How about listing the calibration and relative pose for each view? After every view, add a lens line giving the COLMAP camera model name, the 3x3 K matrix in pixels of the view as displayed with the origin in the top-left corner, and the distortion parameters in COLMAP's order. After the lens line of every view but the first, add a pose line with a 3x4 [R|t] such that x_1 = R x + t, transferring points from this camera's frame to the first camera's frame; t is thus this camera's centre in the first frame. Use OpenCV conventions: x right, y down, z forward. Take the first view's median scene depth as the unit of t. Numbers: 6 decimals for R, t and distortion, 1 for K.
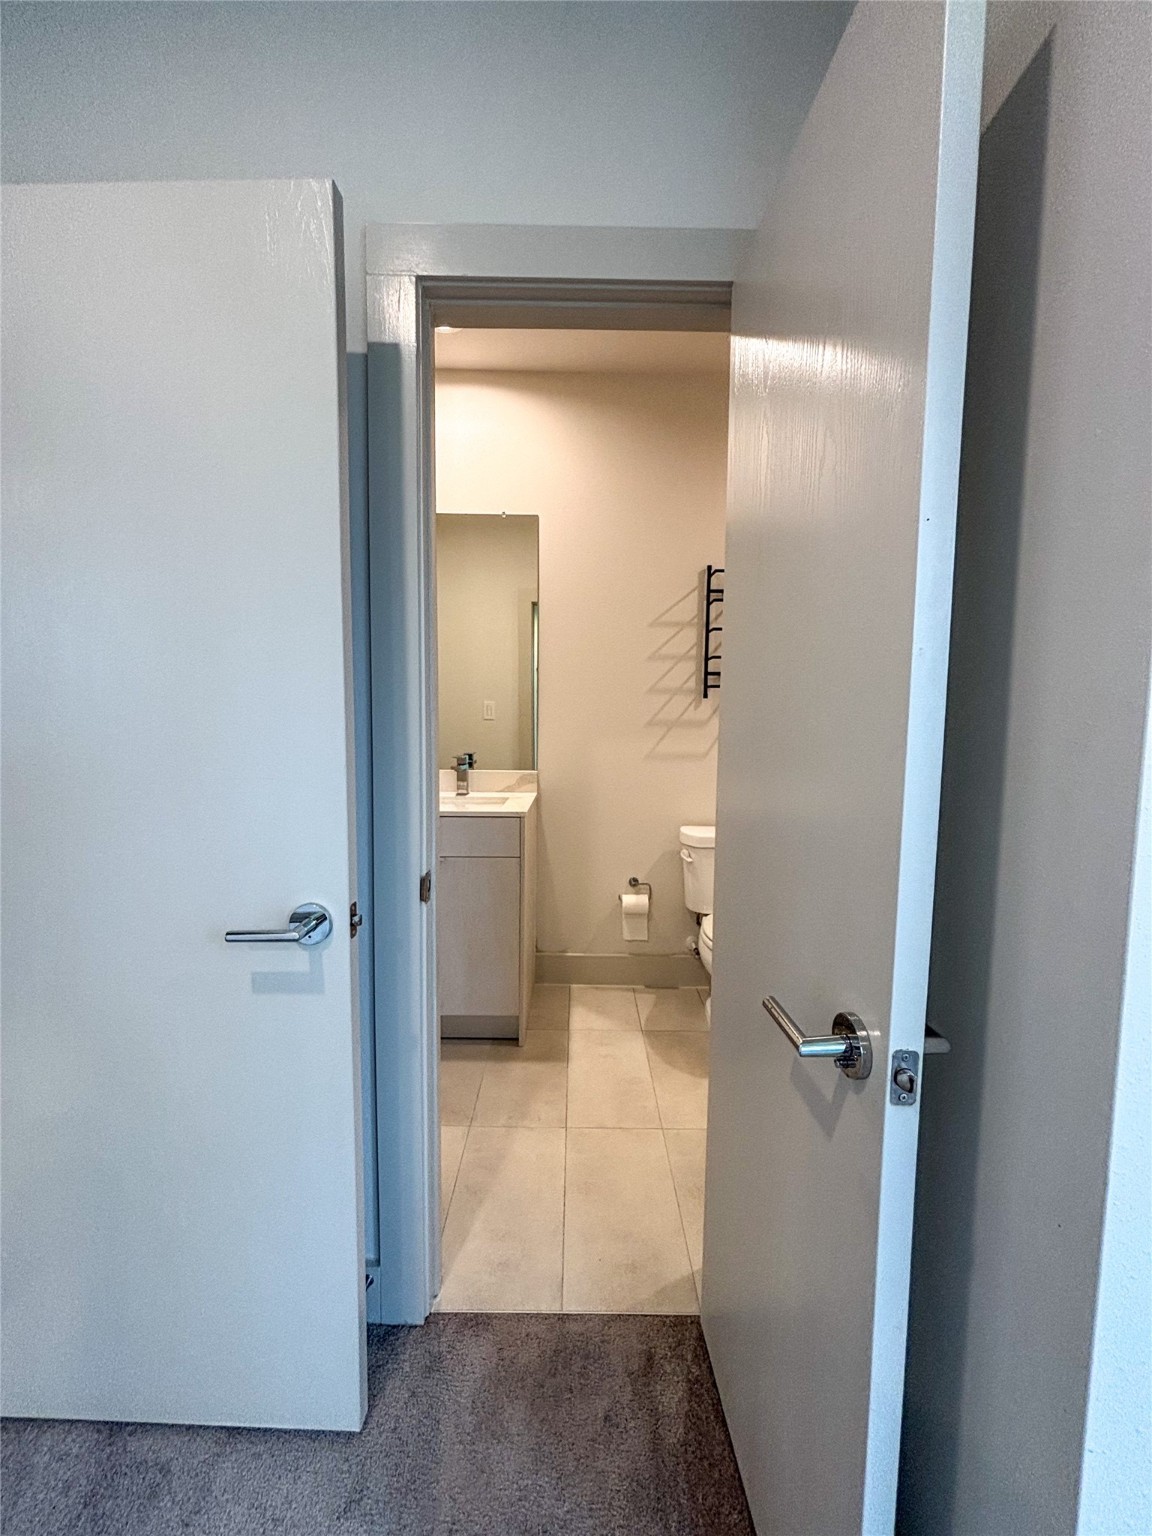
lens RADIAL K [[615.2, 0, 576.0], [0, 615.2, 768.0], [0, 0, 1]] dist [0.000383, -0.000242]
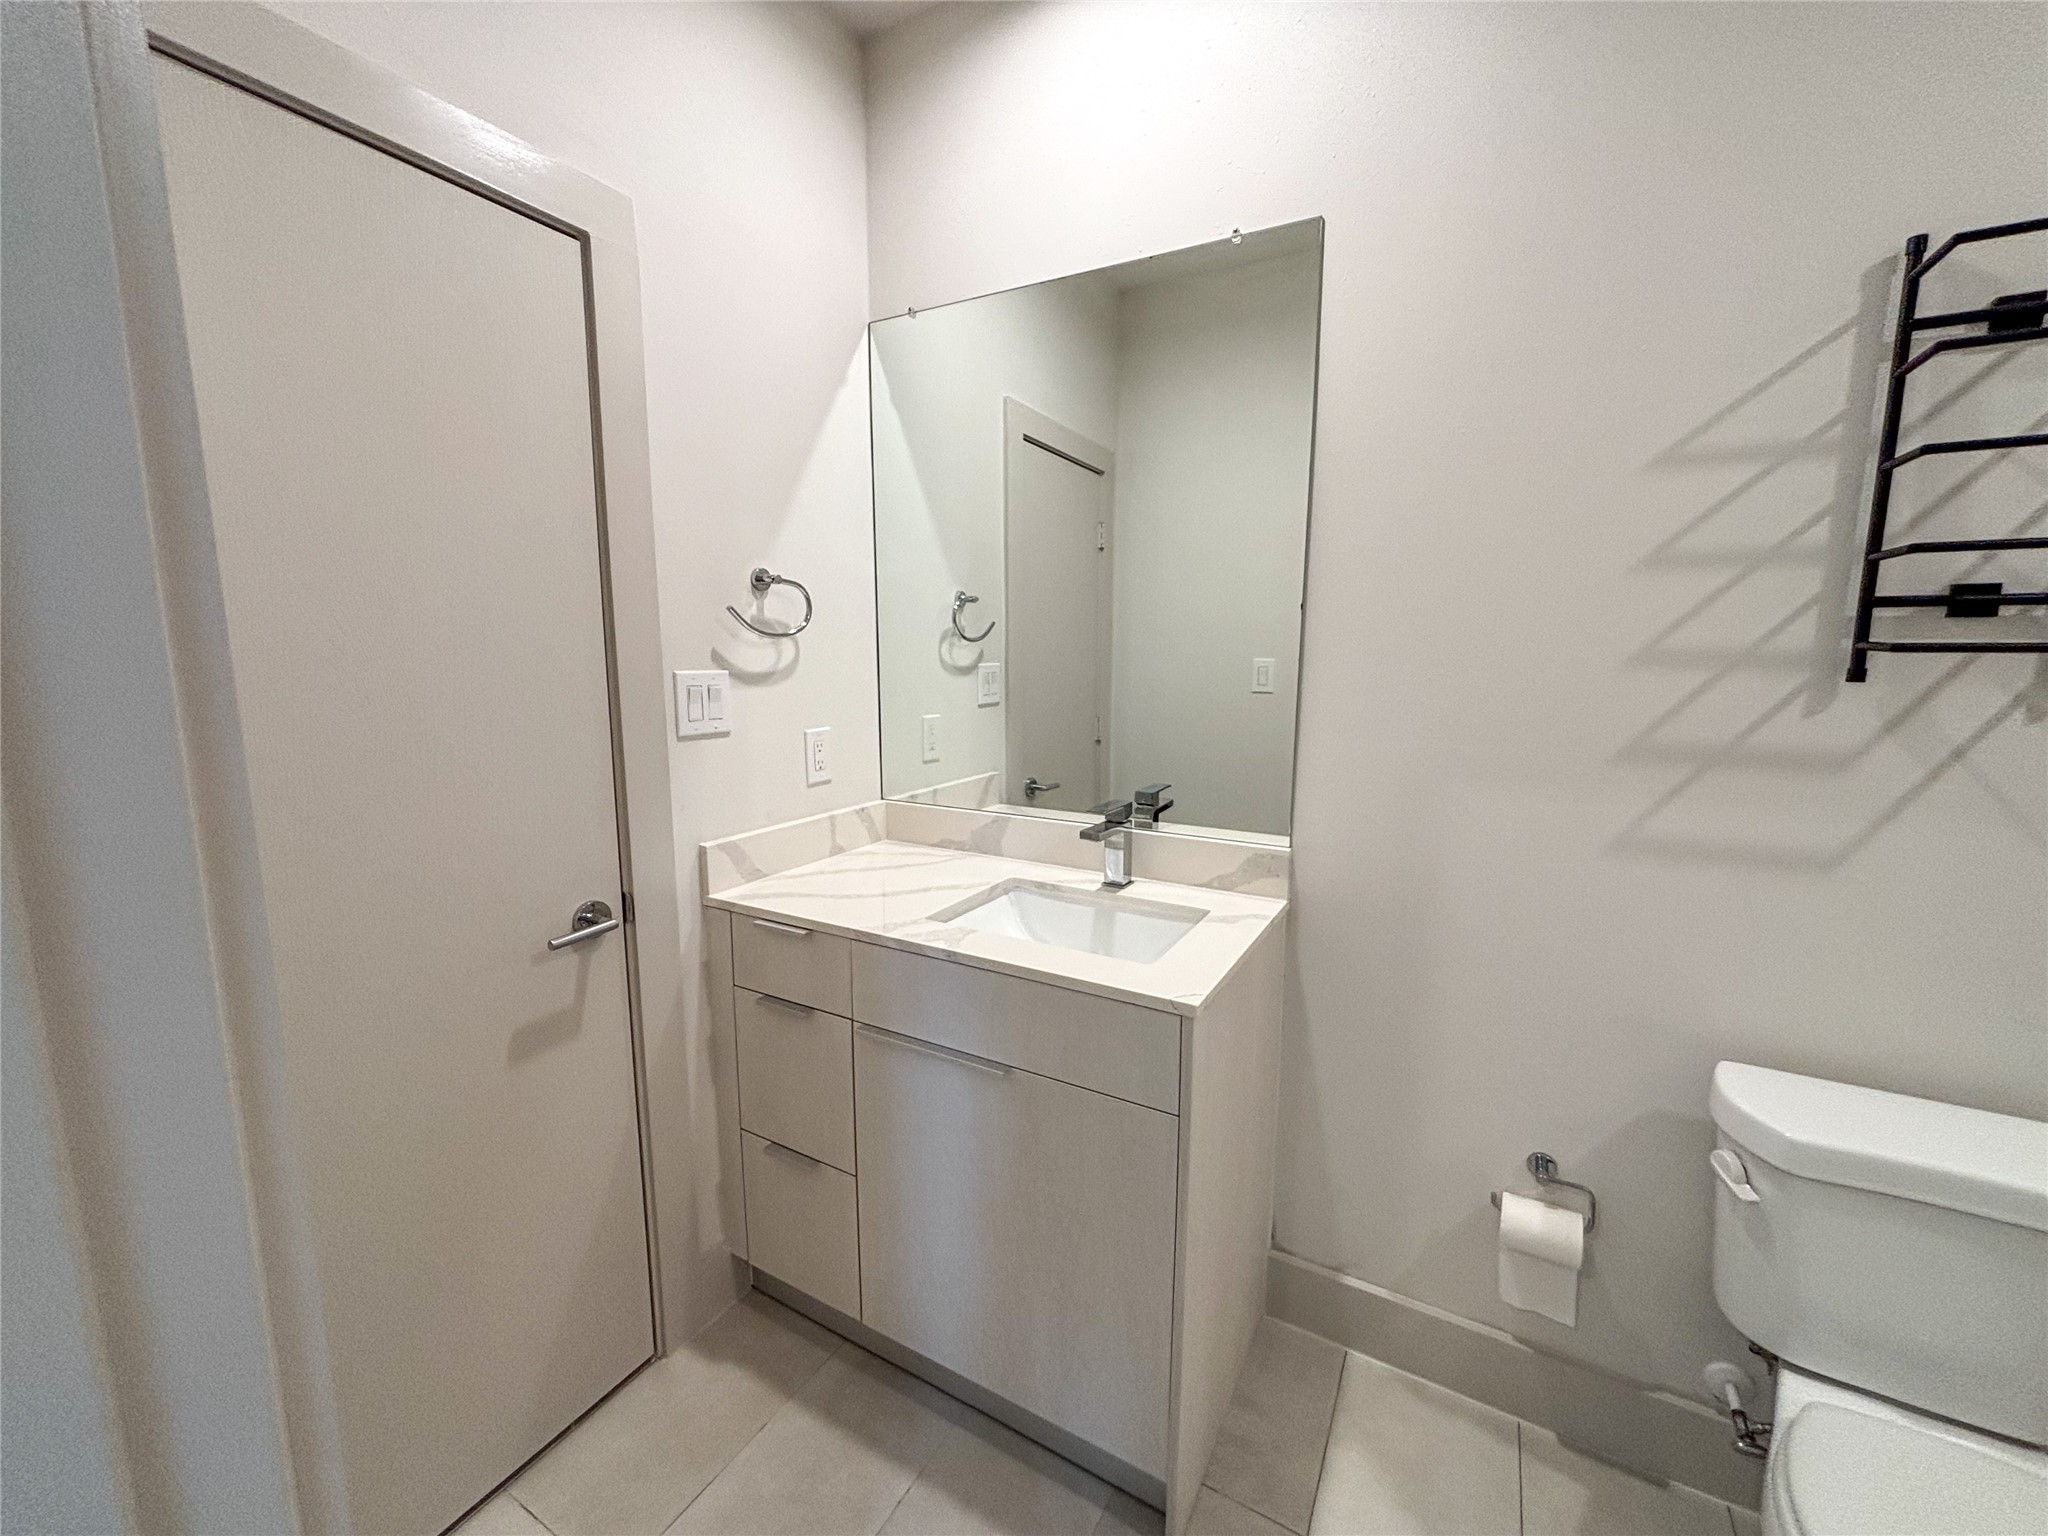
lens RADIAL K [[820.2, 0, 1023.1], [0, 820.2, 763.0], [0, 0, 1]] dist [0.000383, -0.000242]
pose [[0.869012, 0.062369, -0.490844, 0.049095], [-0.031822, 0.997015, 0.070347, -0.087877], [0.493766, -0.045513, 0.868403, 0.423487]]
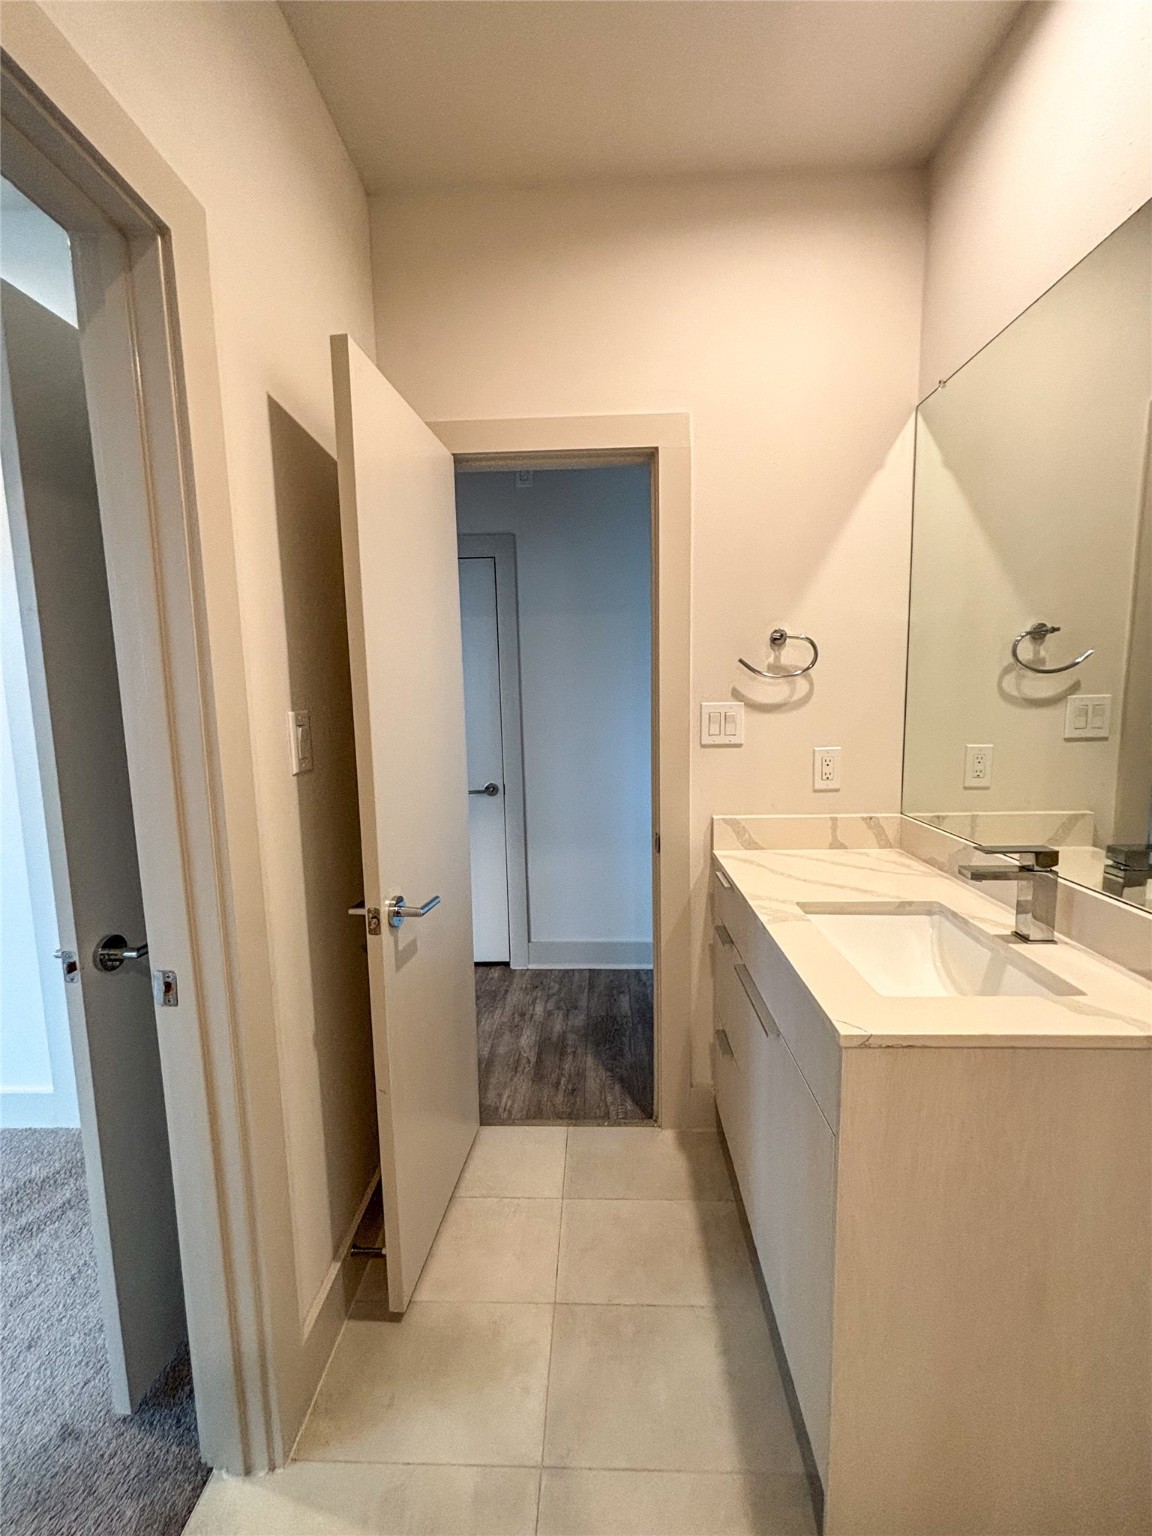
lens RADIAL K [[615.2, 0, 576.0], [0, 615.2, 768.0], [0, 0, 1]] dist [0.000383, -0.000242]
pose [[-0.036613, 0.111996, -0.993034, 0.224832], [-0.053086, 0.992079, 0.113846, -0.101558], [0.997919, 0.056884, -0.030378, 0.682374]]
